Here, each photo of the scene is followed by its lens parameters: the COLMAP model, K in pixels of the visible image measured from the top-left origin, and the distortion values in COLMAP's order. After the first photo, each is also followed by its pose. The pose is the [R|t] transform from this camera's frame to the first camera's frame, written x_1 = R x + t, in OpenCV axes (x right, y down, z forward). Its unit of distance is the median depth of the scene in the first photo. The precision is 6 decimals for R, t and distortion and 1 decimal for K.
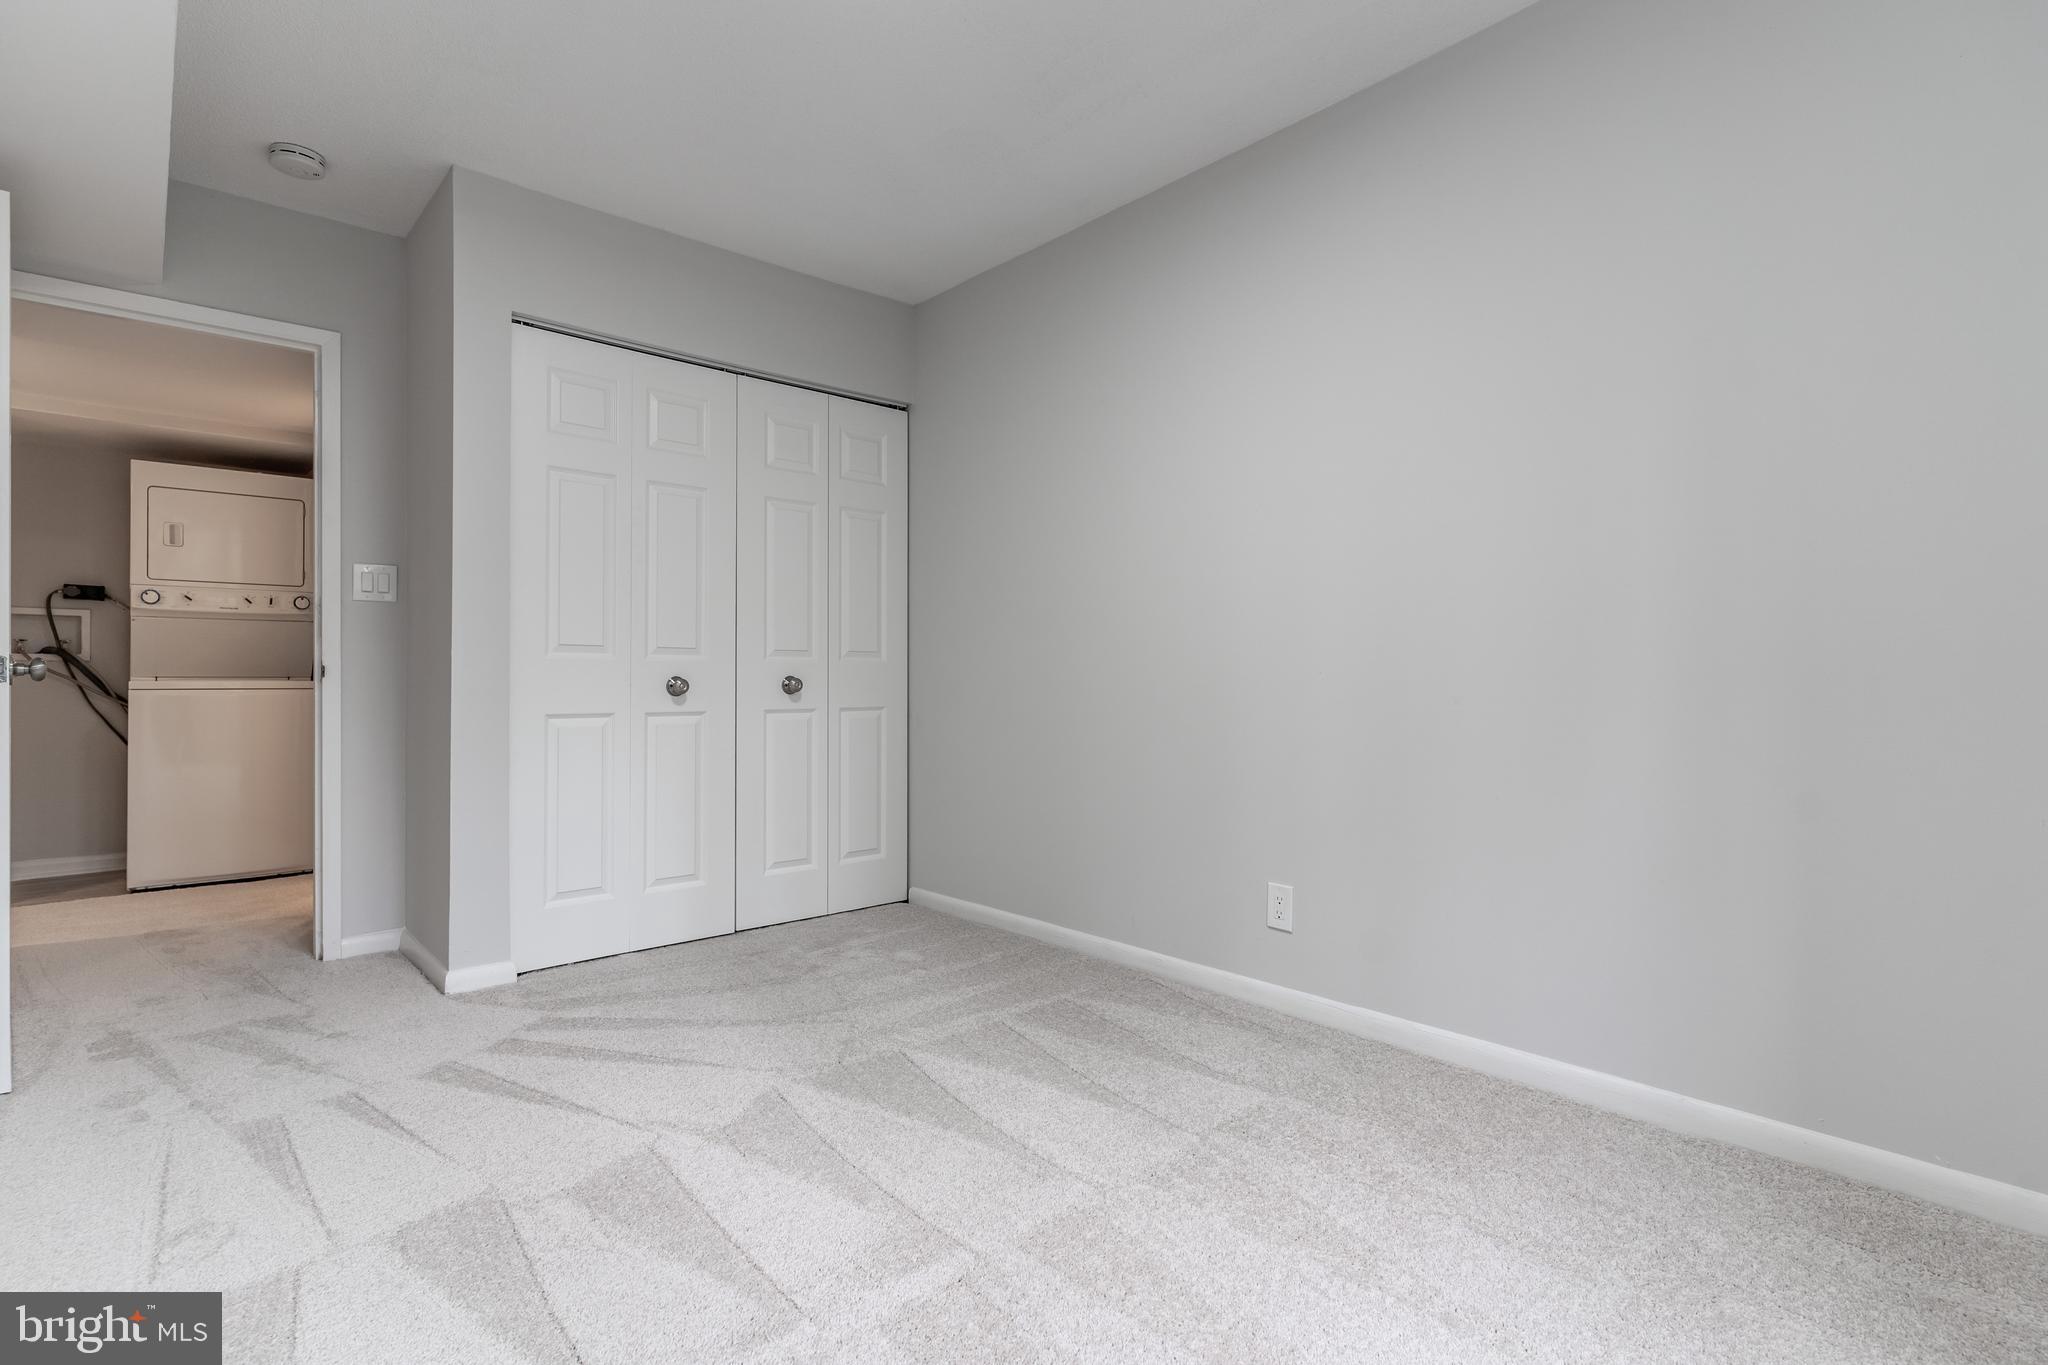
lens RADIAL K [[976.4, 0, 1029.1], [0, 976.4, 677.7], [0, 0, 1]] dist [0.004723, -0.003826]
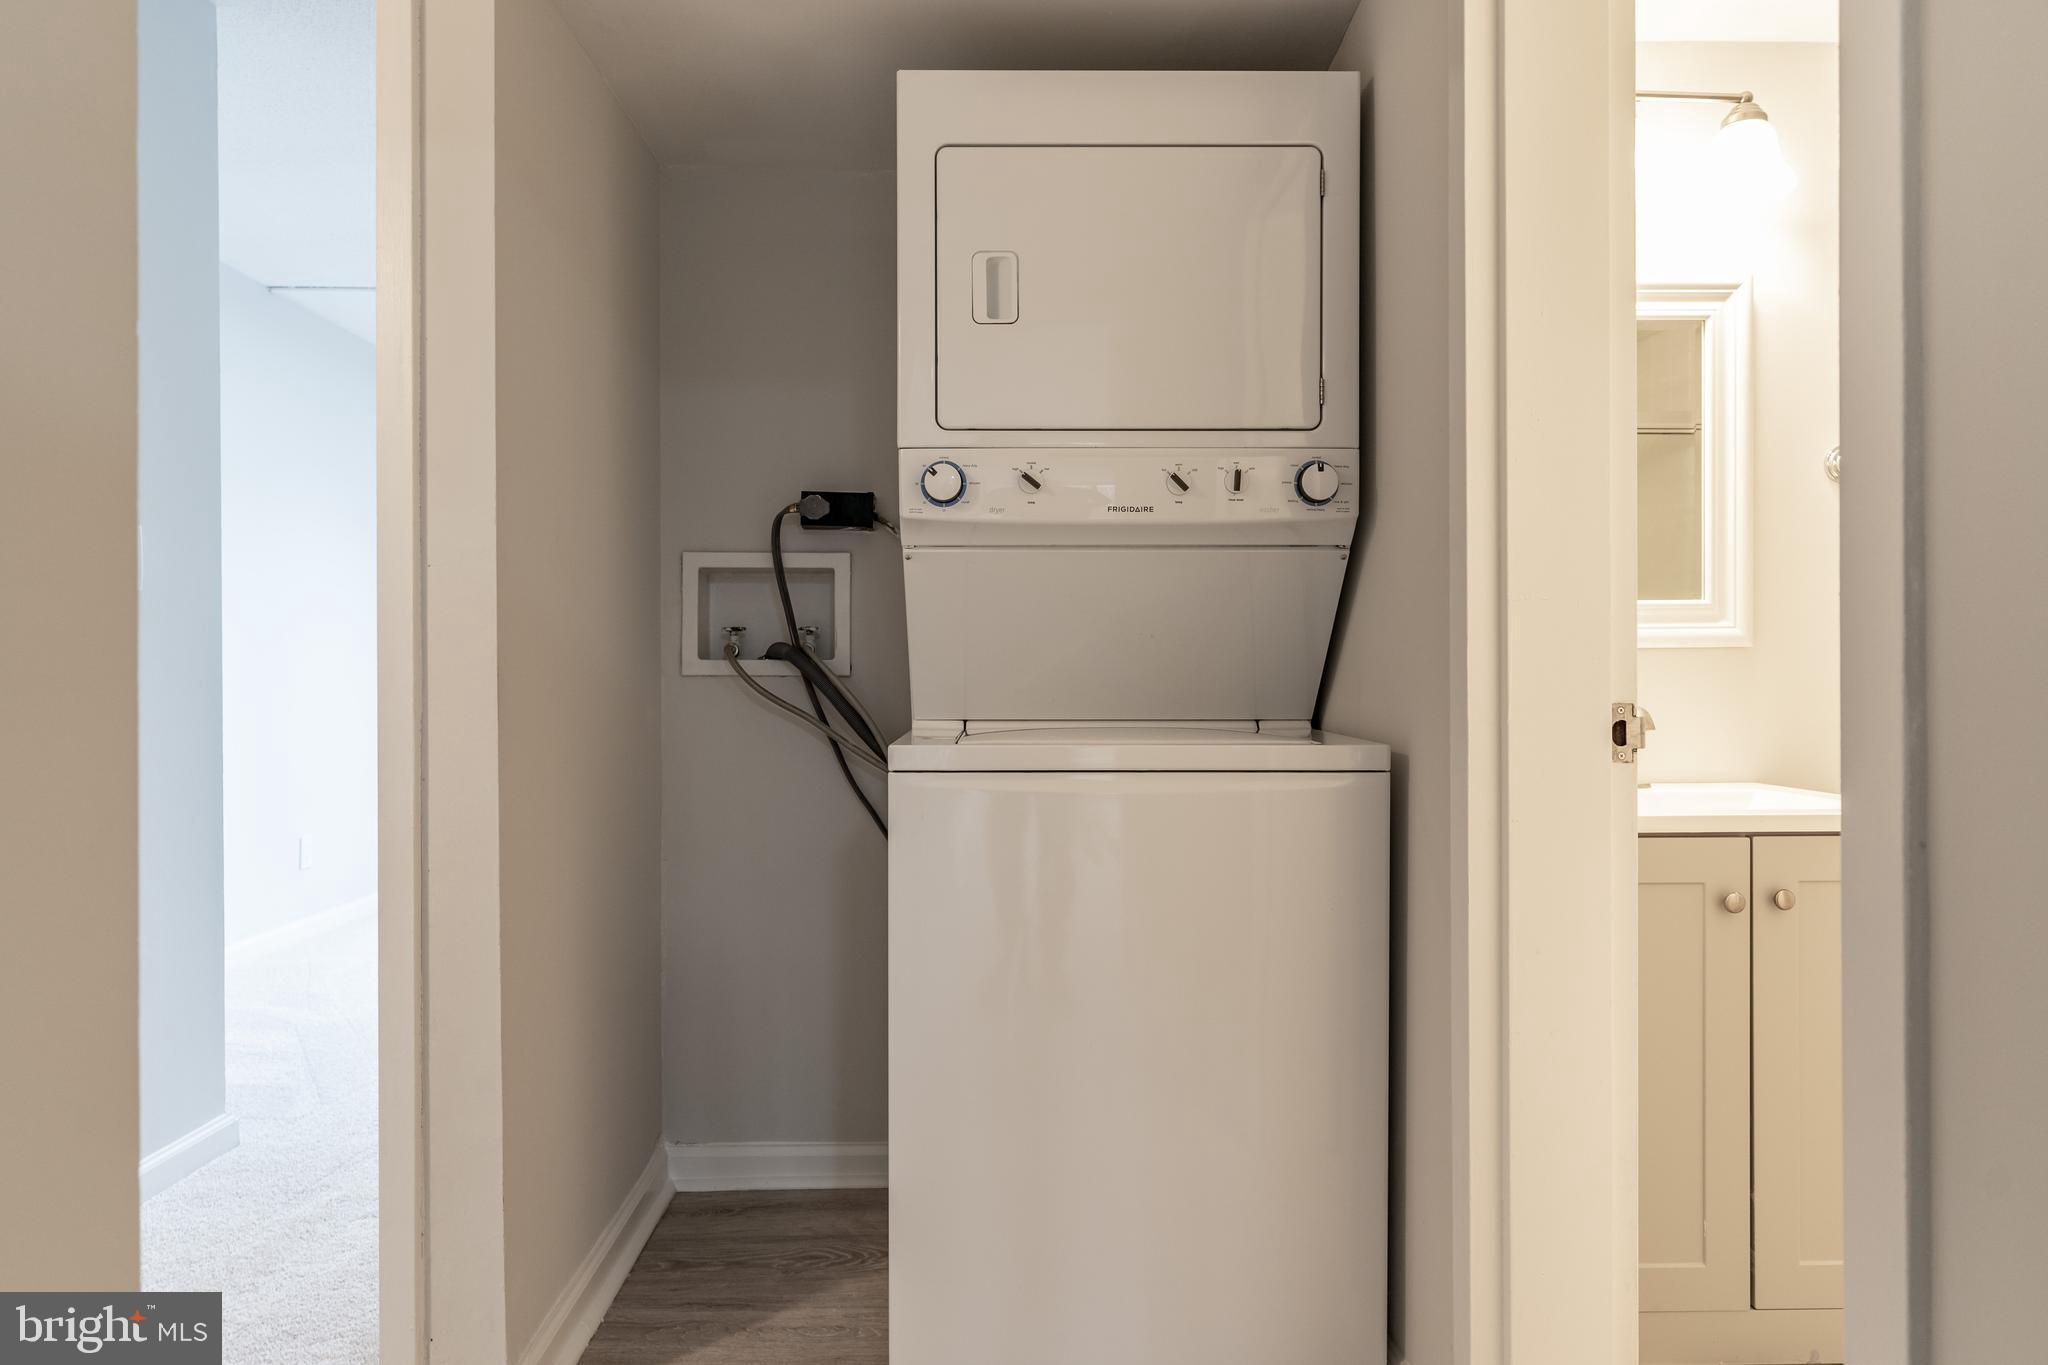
lens RADIAL K [[1223.3, 0, 1022.5], [0, 1223.3, 680.4], [0, 0, 1]] dist [0.001379, -0.002560]
pose [[0.753676, -0.002036, -0.657243, -0.581257], [0.006513, 0.999969, 0.004371, -0.017935], [0.657213, -0.007575, 0.753666, 0.674830]]
